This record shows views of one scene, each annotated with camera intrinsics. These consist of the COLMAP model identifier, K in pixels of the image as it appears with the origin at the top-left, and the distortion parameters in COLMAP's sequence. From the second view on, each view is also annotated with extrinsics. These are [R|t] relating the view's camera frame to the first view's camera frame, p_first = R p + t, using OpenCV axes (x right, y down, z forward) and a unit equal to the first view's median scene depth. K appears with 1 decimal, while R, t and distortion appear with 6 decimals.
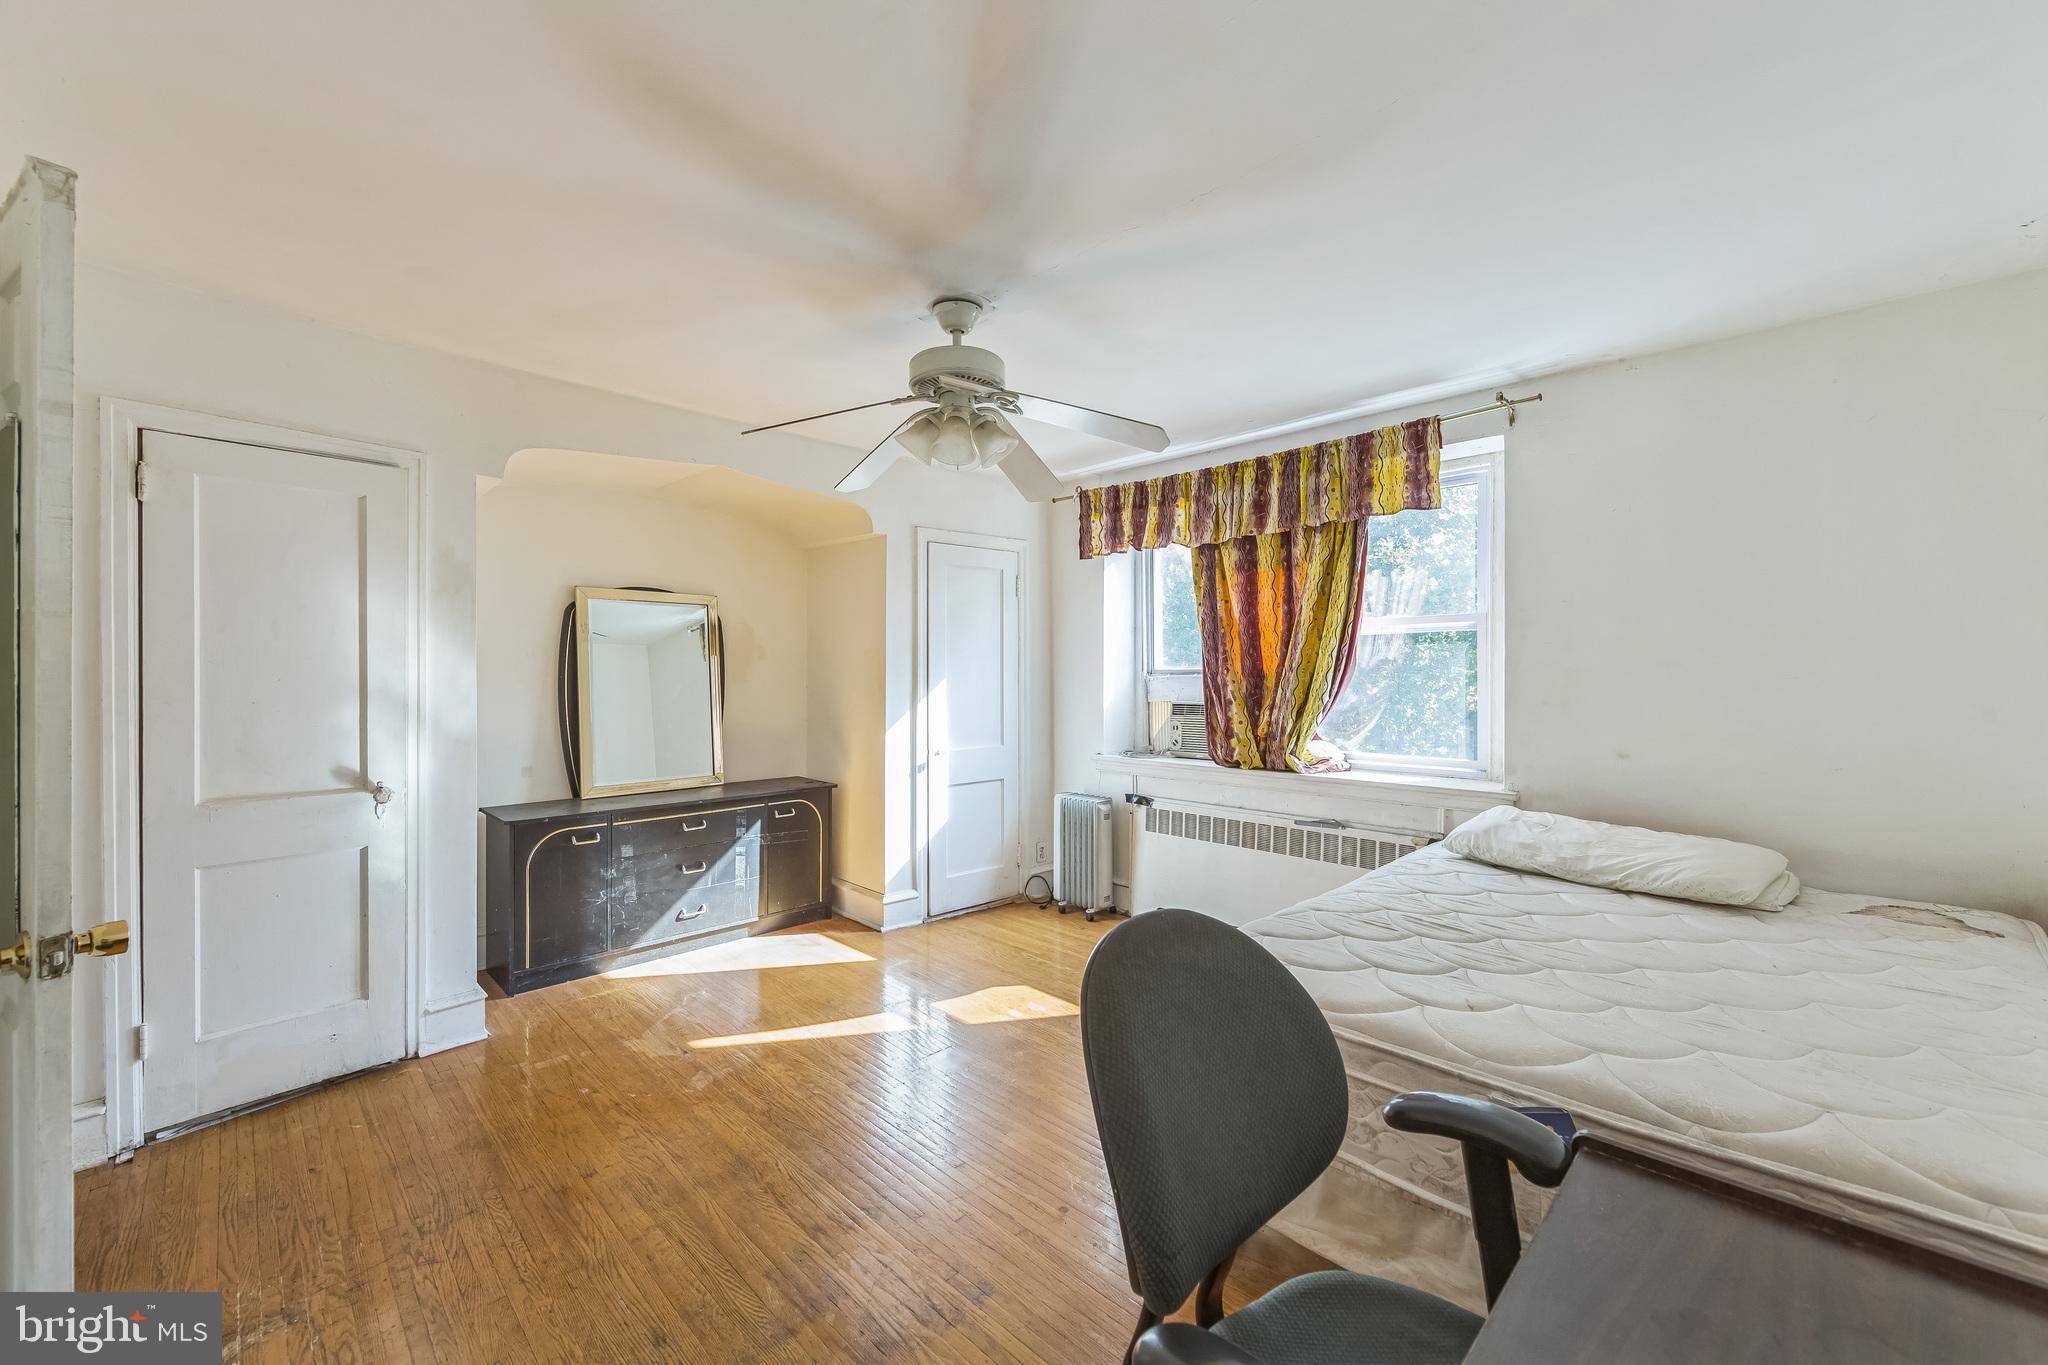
lens RADIAL K [[805.9, 0, 1015.7], [0, 805.9, 677.9], [0, 0, 1]] dist [-0.001337, -0.000179]
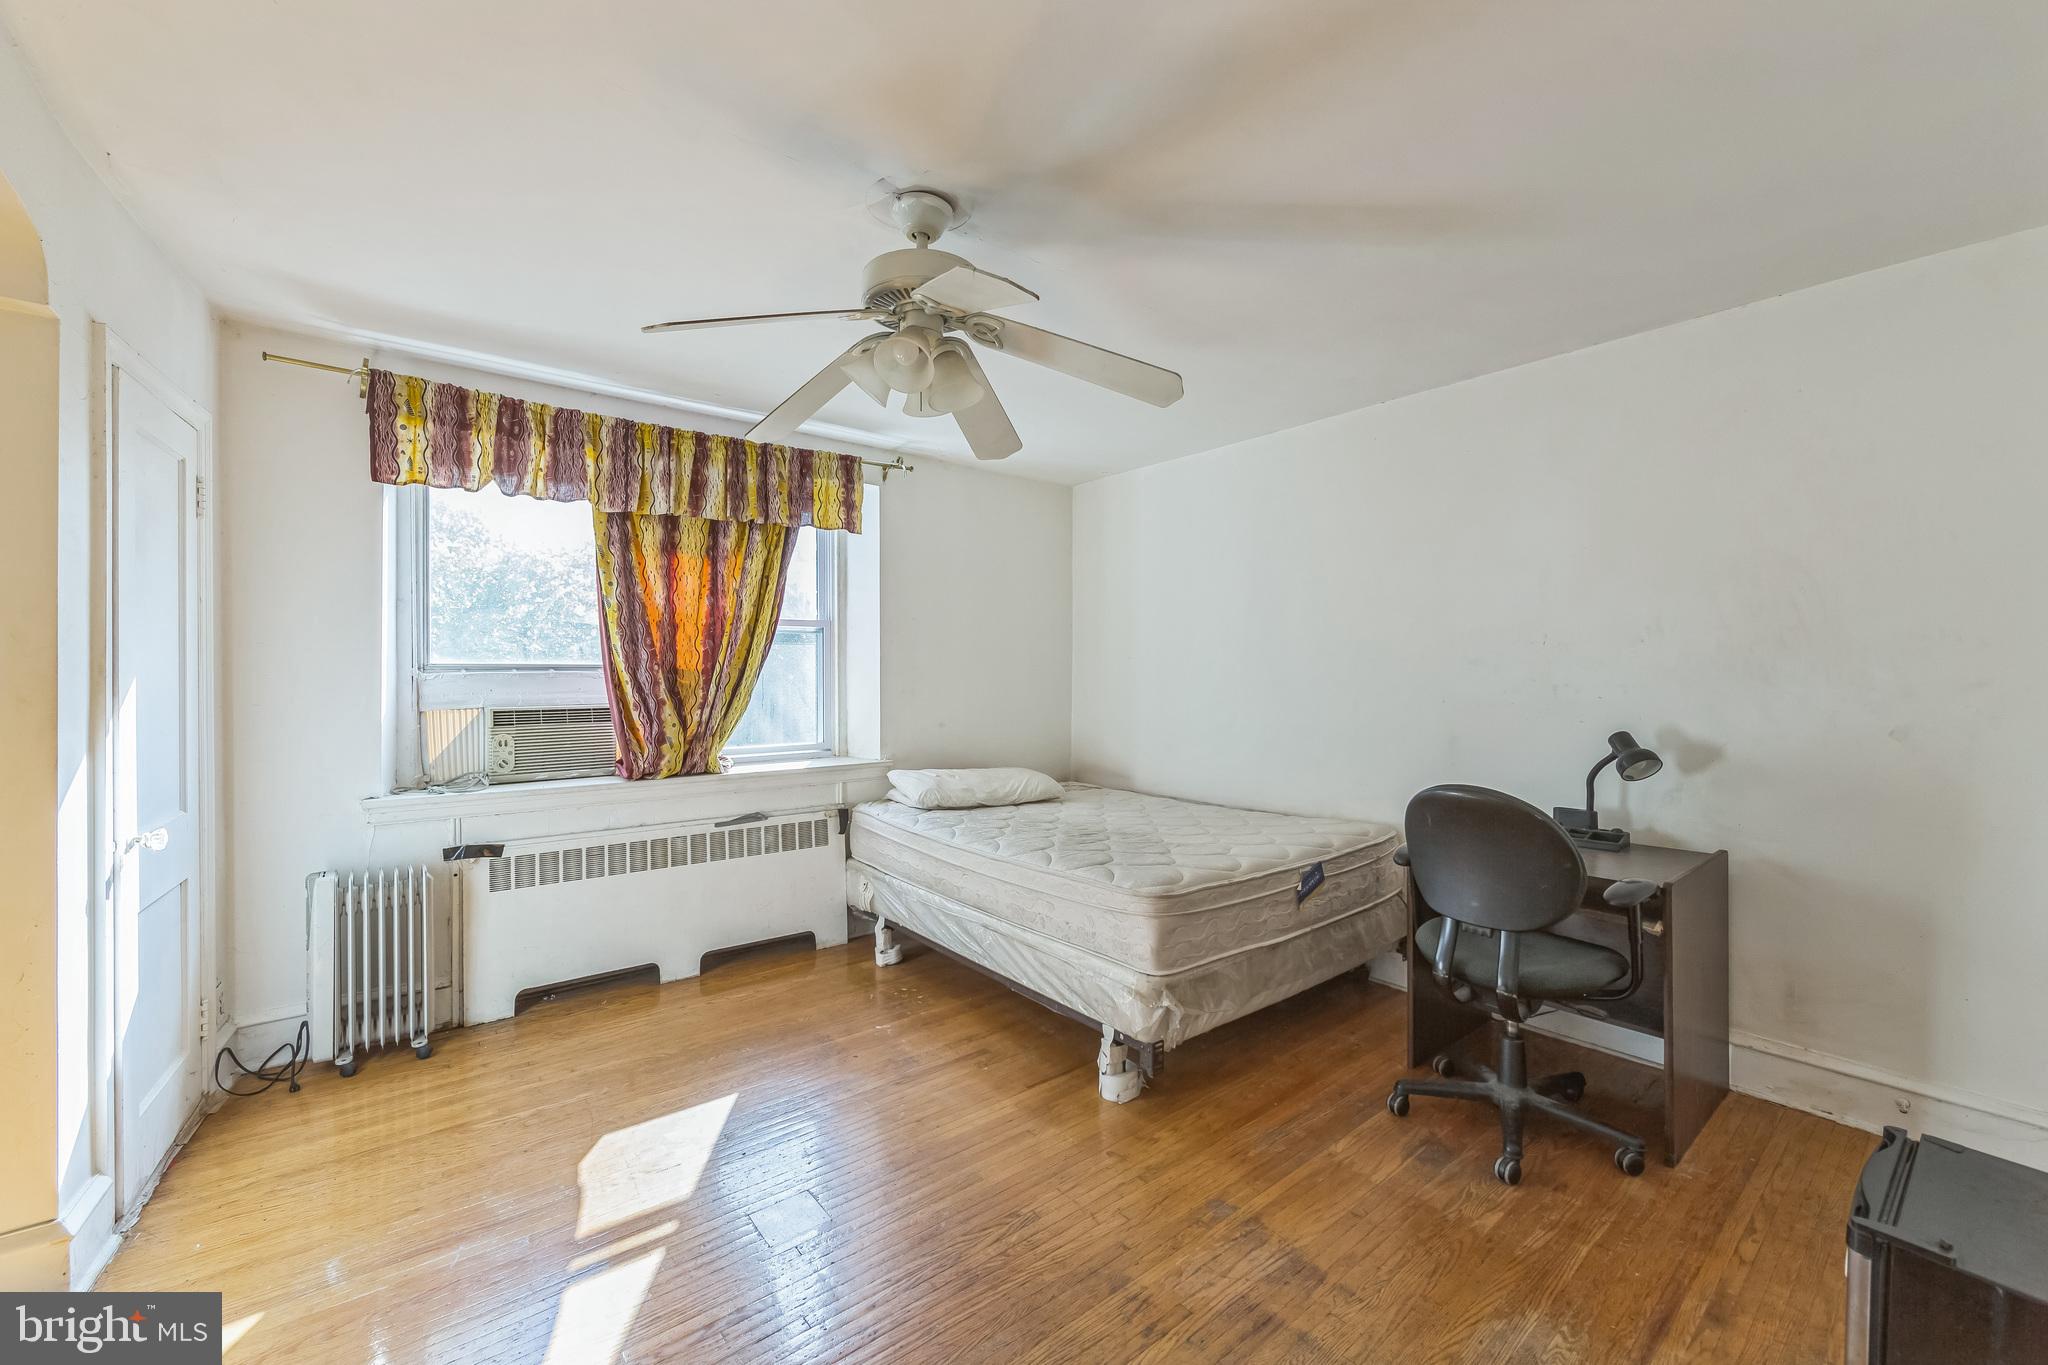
lens RADIAL K [[805.9, 0, 1015.7], [0, 805.9, 677.9], [0, 0, 1]] dist [-0.001337, -0.000179]
pose [[0.112157, -0.006182, 0.993671, -0.548910], [0.005711, 0.999968, 0.005577, 0.001055], [-0.993674, 0.005050, 0.112188, 0.525793]]
